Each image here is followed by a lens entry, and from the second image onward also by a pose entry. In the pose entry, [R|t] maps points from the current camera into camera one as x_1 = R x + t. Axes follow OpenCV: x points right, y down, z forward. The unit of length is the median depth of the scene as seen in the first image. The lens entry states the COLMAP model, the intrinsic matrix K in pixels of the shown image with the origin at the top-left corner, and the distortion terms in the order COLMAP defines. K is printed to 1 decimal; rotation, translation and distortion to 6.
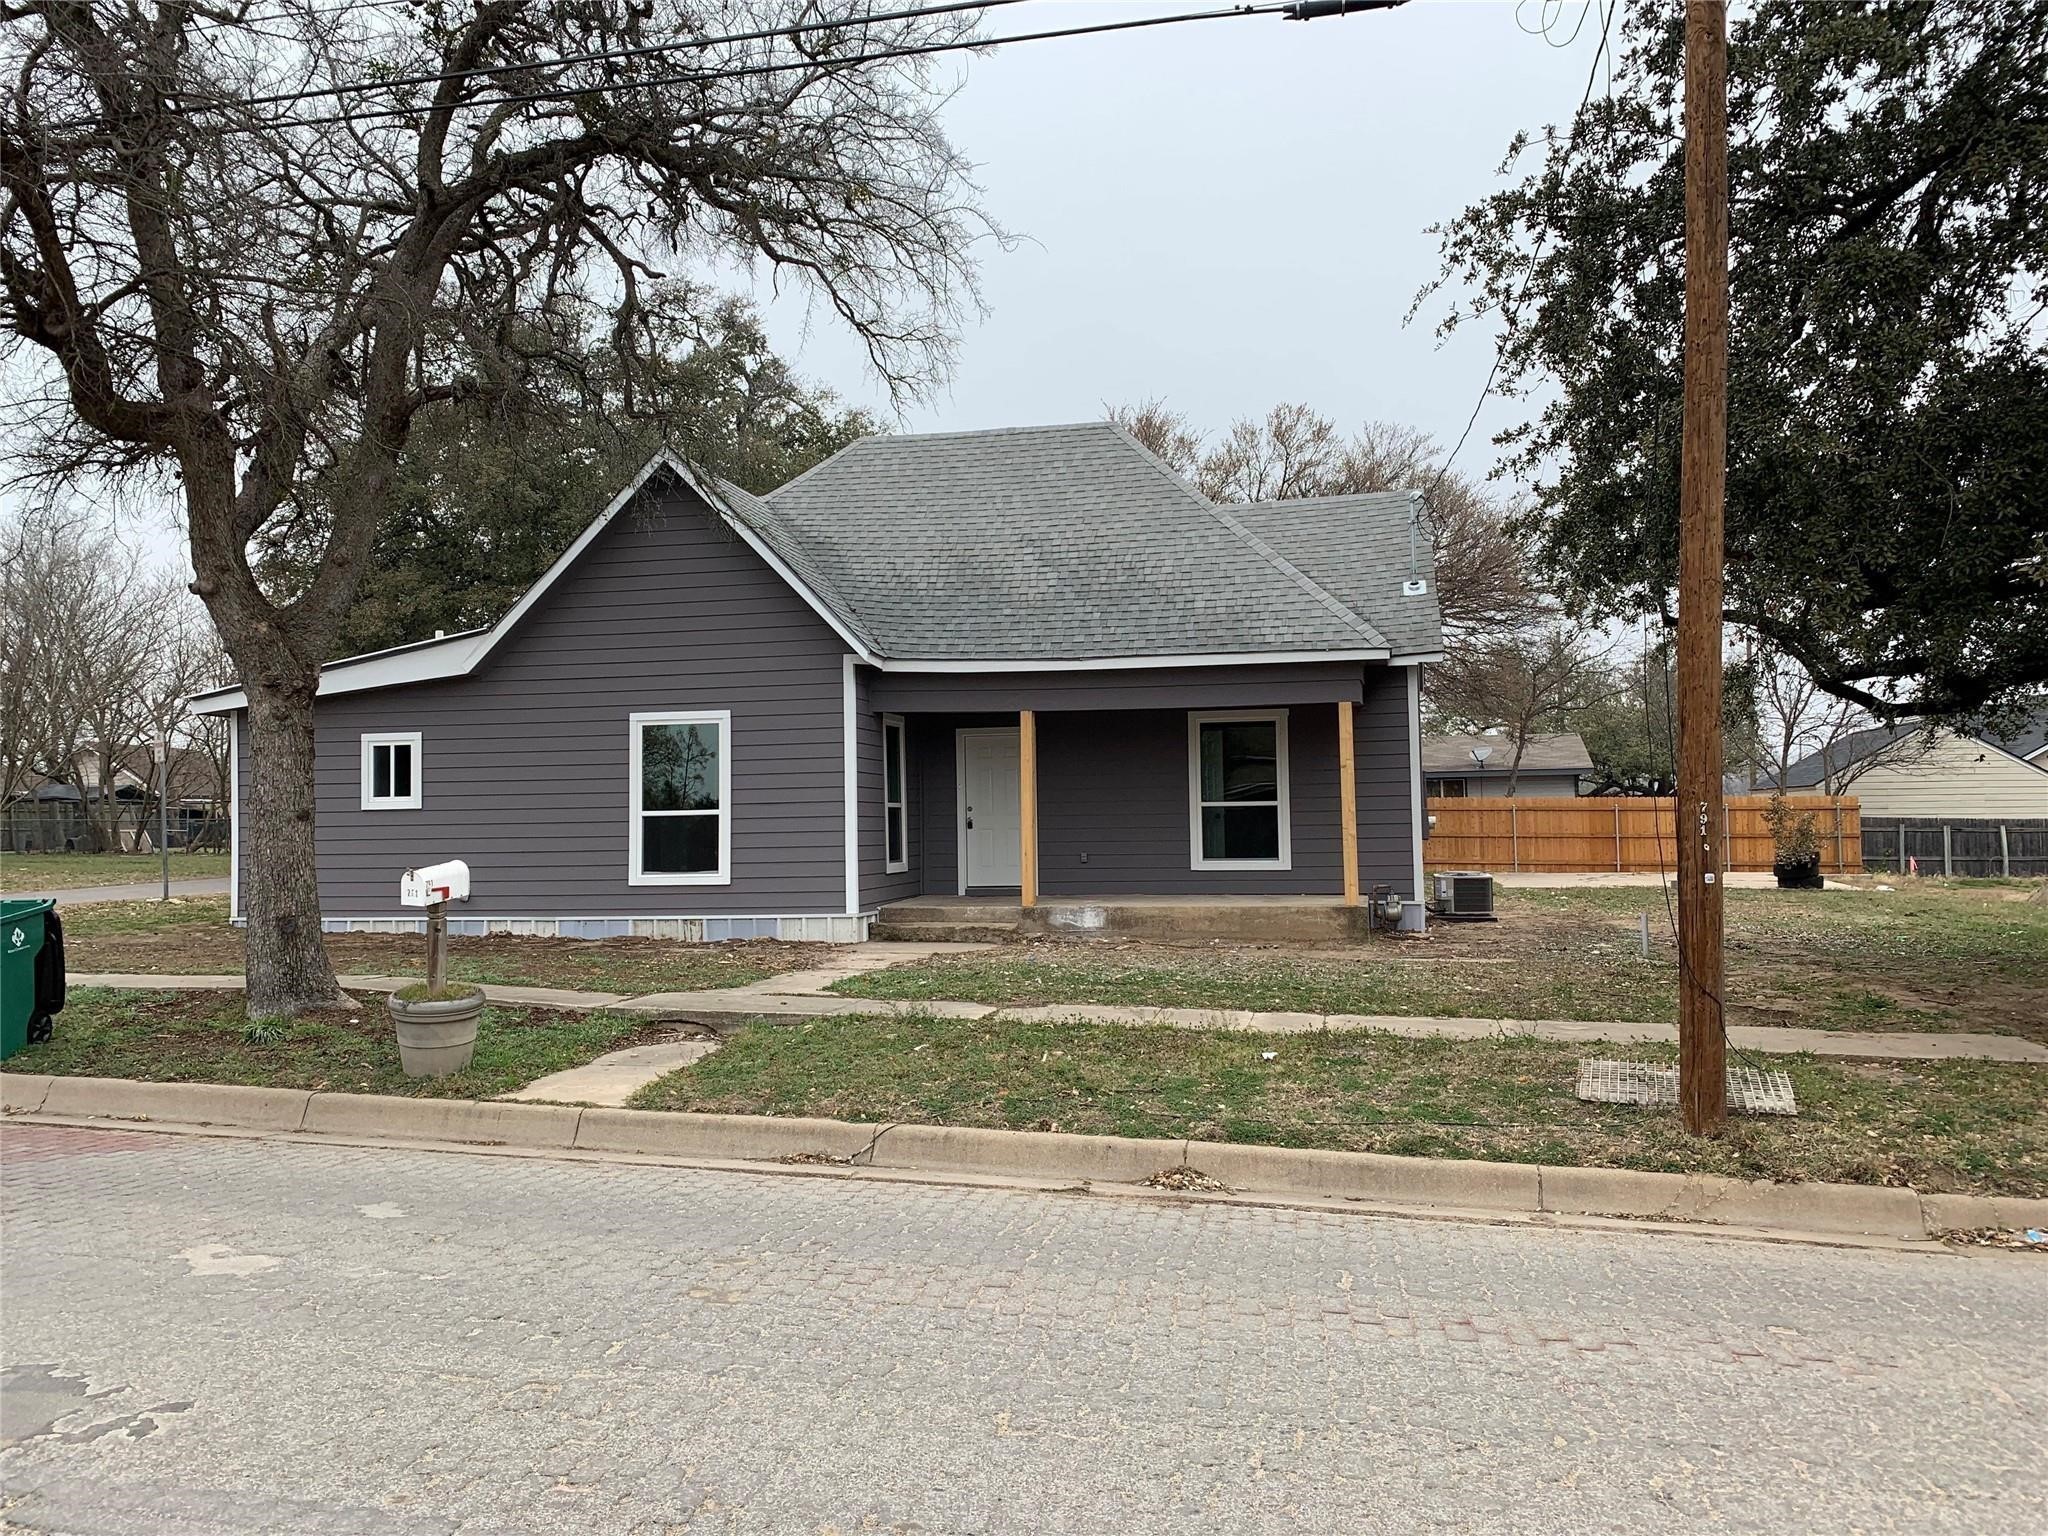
lens RADIAL K [[1568.5, 0, 1023.8], [0, 1568.5, 762.9], [0, 0, 1]] dist [0.007056, 0.001988]
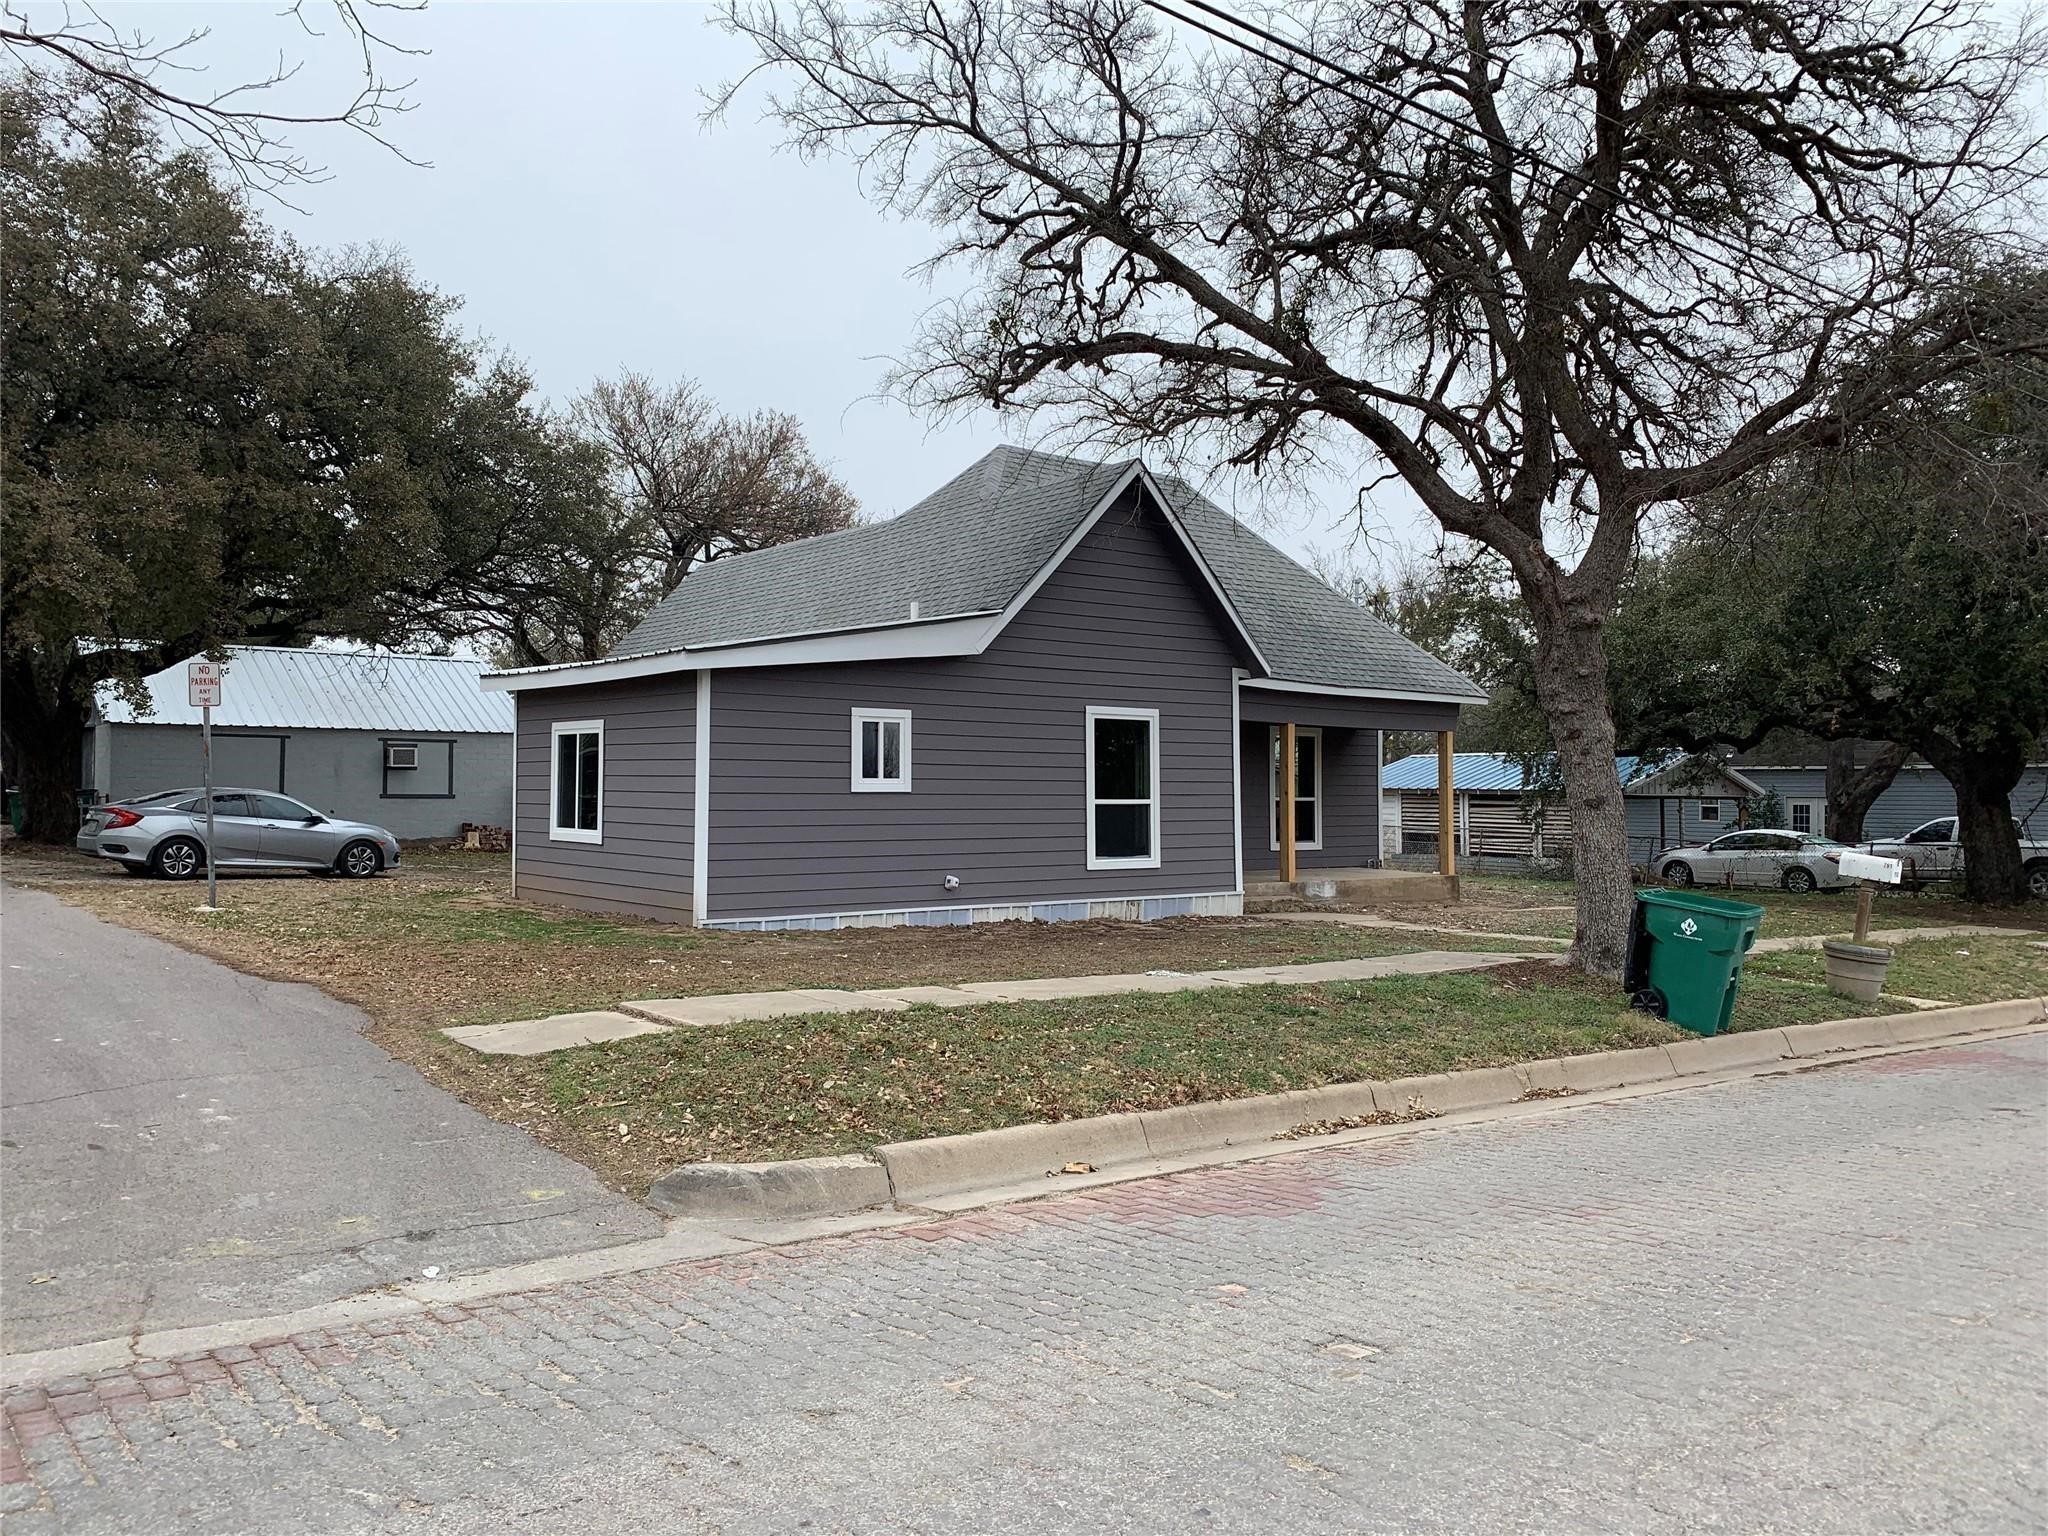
lens RADIAL K [[1568.5, 0, 1024.2], [0, 1568.5, 769.8], [0, 0, 1]] dist [0.007056, 0.001988]
pose [[0.635250, 0.036148, 0.771460, -1.059237], [-0.016217, 0.999308, -0.033470, 0.045776], [-0.772136, 0.008751, 0.635397, 0.357186]]
